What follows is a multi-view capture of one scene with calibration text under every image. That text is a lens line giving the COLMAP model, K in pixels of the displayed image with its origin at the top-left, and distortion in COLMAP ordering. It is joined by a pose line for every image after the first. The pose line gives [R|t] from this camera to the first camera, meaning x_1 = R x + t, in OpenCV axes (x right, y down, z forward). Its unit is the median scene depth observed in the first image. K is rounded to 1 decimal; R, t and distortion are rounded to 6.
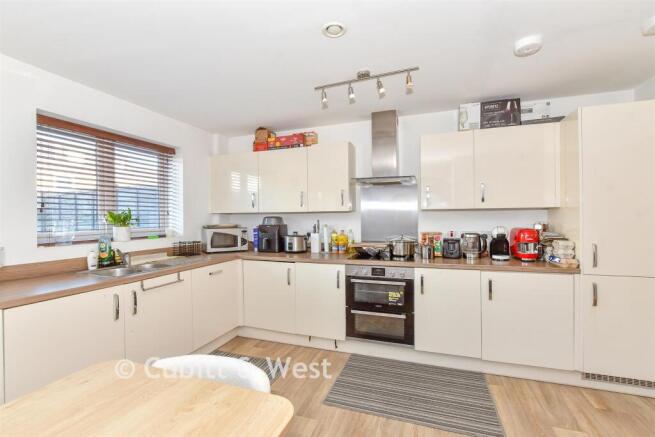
lens RADIAL K [[292.6, 0, 320.9], [0, 292.6, 216.2], [0, 0, 1]] dist [-0.021869, 0.000724]
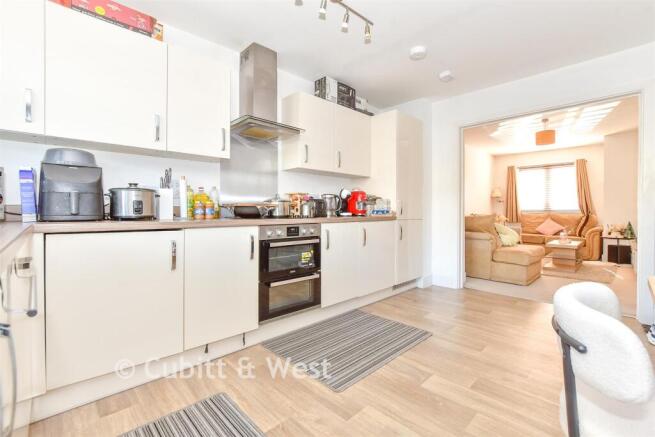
lens RADIAL K [[292.6, 0, 334.3], [0, 292.6, 209.1], [0, 0, 1]] dist [-0.021869, 0.000724]
pose [[0.444062, 0.005293, 0.895981, -0.498066], [-0.008189, 0.999965, -0.001849, 0.121206], [-0.895959, -0.006516, 0.444089, 0.494061]]
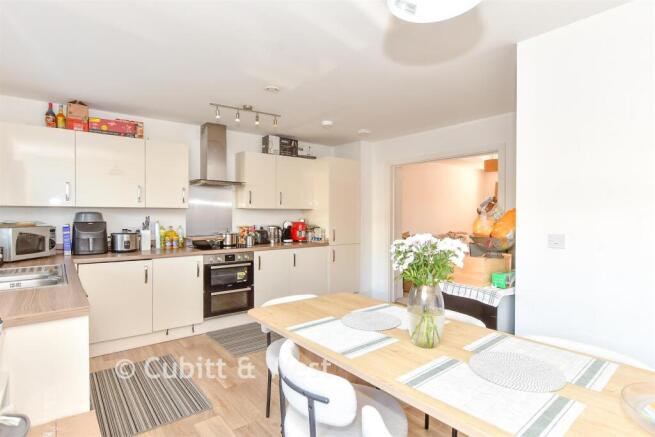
lens RADIAL K [[326.1, 0, 319.7], [0, 326.1, 216.7], [0, 0, 1]] dist [-0.000454, 0.001052]
pose [[0.528077, 0.002596, 0.849192, -0.757656], [-0.011551, 0.999925, 0.004127, 0.004108], [-0.849118, -0.011989, 0.528067, -0.057120]]
